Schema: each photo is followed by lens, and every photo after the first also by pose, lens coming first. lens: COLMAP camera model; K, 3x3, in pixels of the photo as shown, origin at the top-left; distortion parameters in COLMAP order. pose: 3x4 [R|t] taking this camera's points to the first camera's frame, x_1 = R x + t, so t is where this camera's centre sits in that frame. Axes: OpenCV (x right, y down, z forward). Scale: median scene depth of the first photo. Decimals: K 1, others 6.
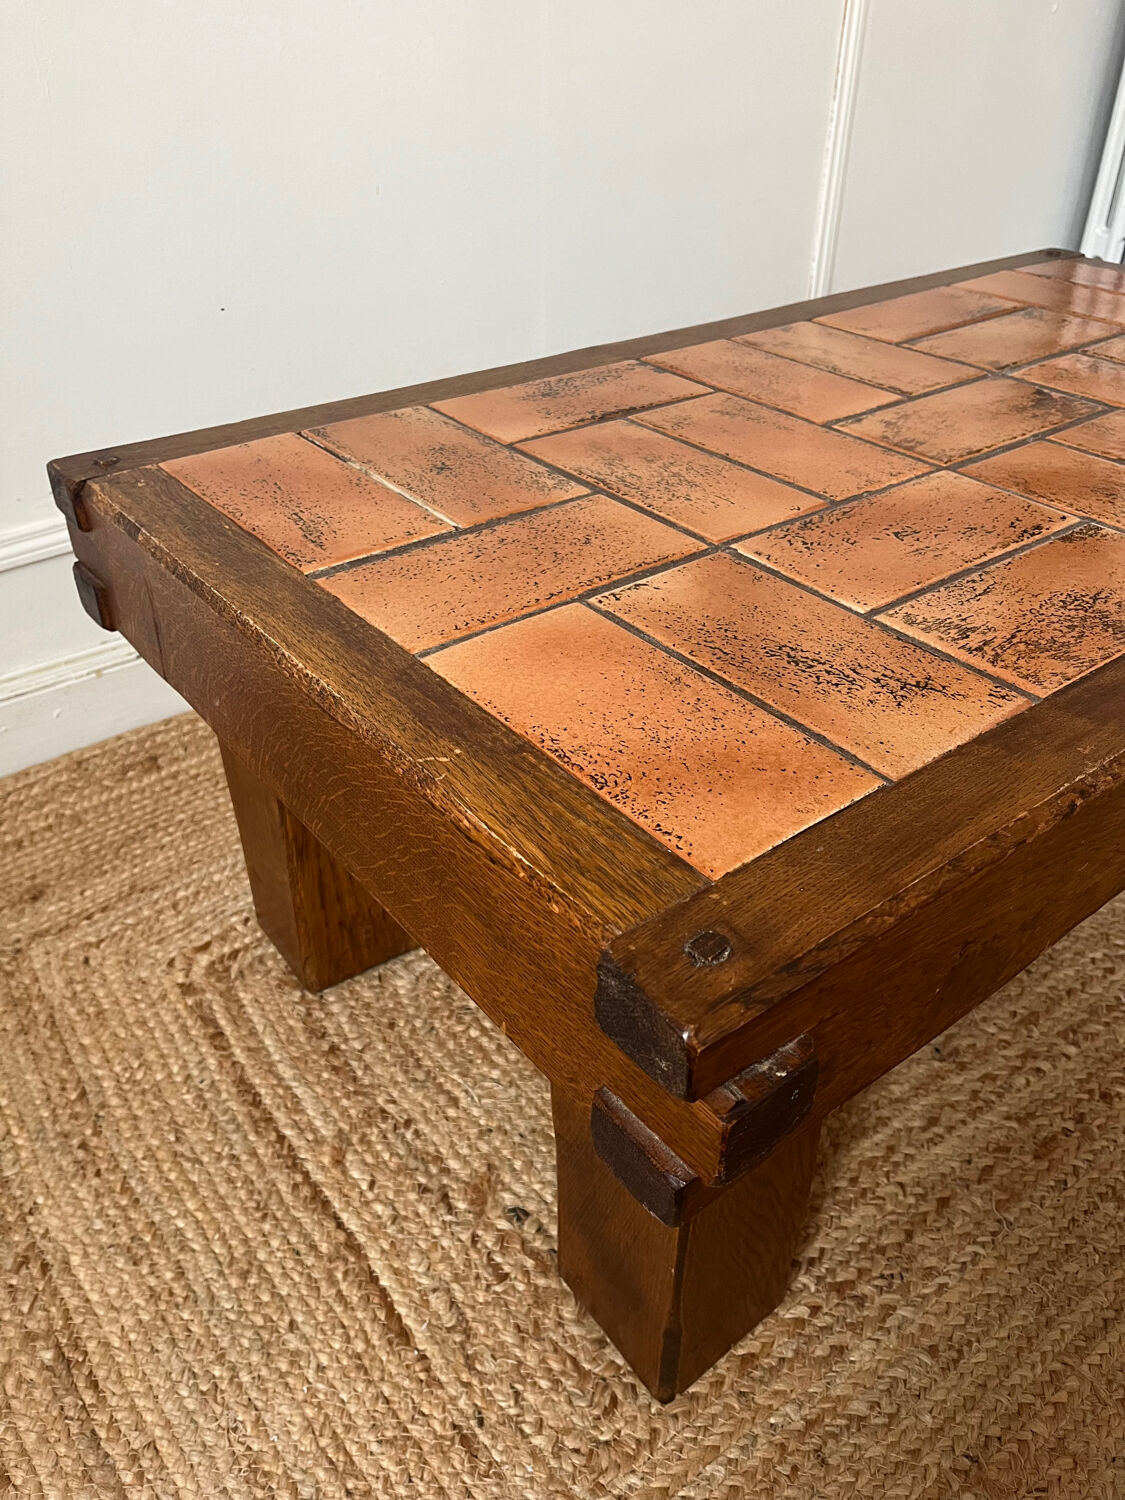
lens RADIAL K [[1145.0, 0, 563.9], [0, 1145.0, 745.3], [0, 0, 1]] dist [0.047429, -0.070735]
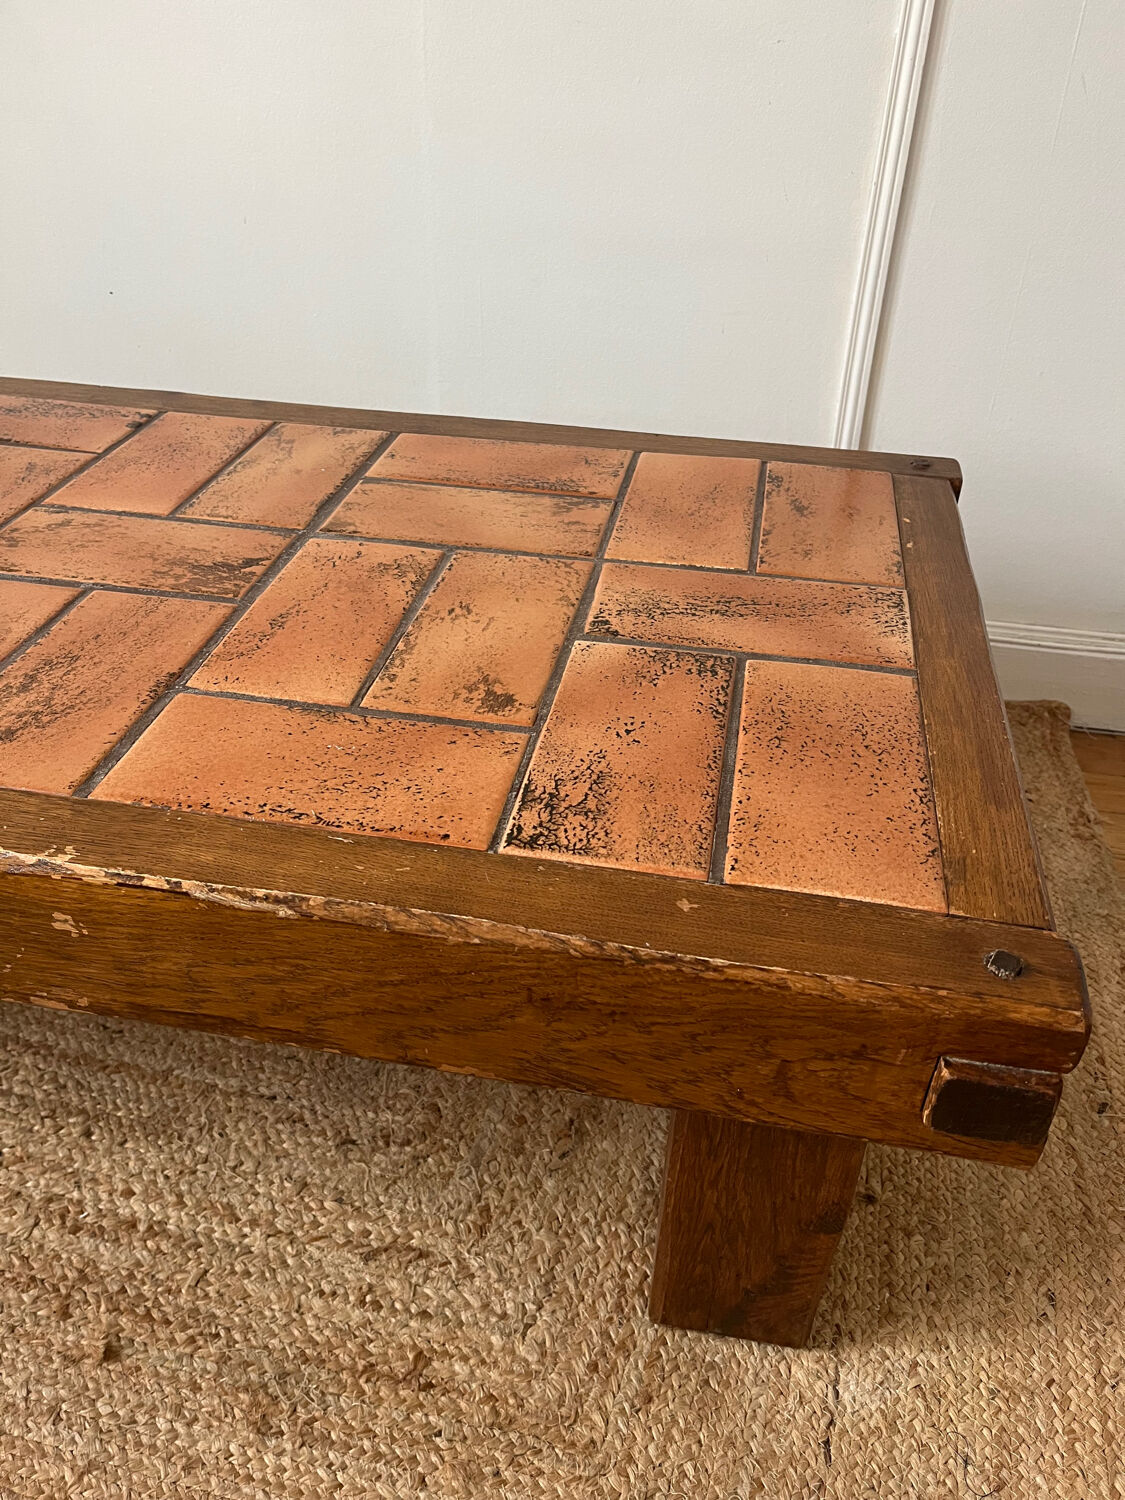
lens RADIAL K [[1137.8, 0, 574.0], [0, 1137.8, 760.5], [0, 0, 1]] dist [0.070607, -0.111723]
pose [[0.663914, 0.442160, -0.603086, 1.355043], [-0.436509, 0.883961, 0.167551, -0.494631], [0.607188, 0.152013, 0.779881, 0.583178]]
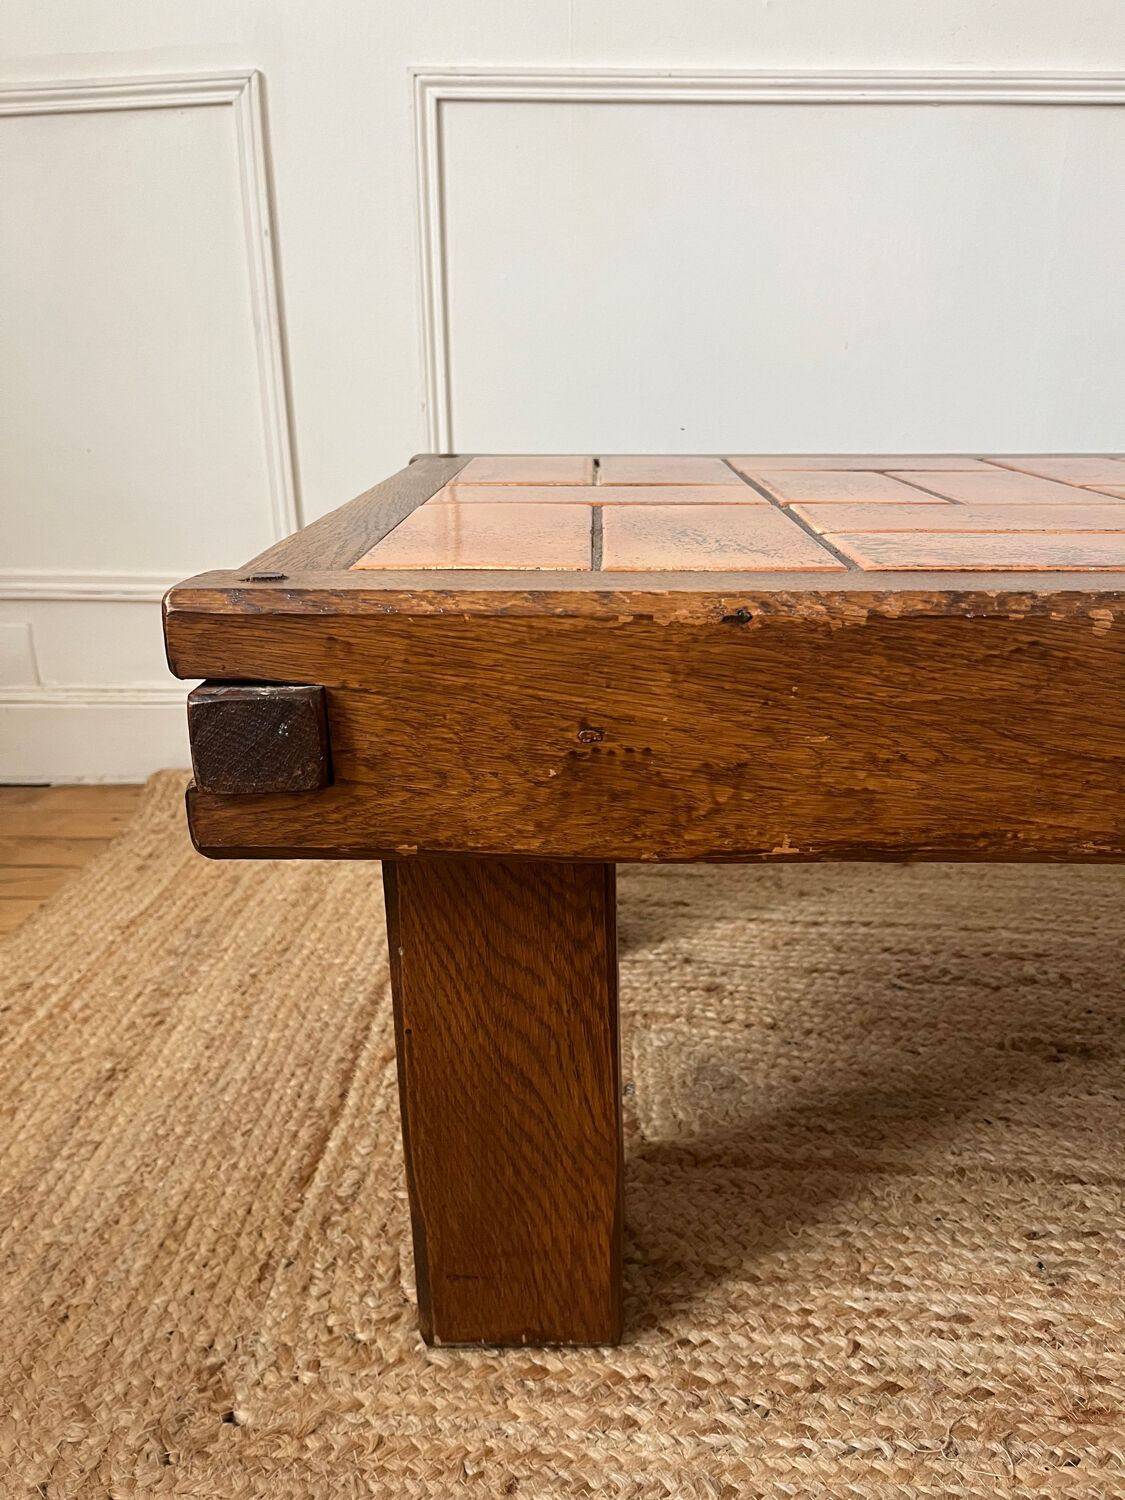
lens RADIAL K [[1142.7, 0, 569.5], [0, 1142.7, 747.2], [0, 0, 1]] dist [0.053899, -0.077511]
pose [[0.769336, 0.194304, -0.608579, 0.550534], [-0.353026, 0.923265, -0.151504, 0.202711], [0.532442, 0.331402, 0.778896, 0.170726]]
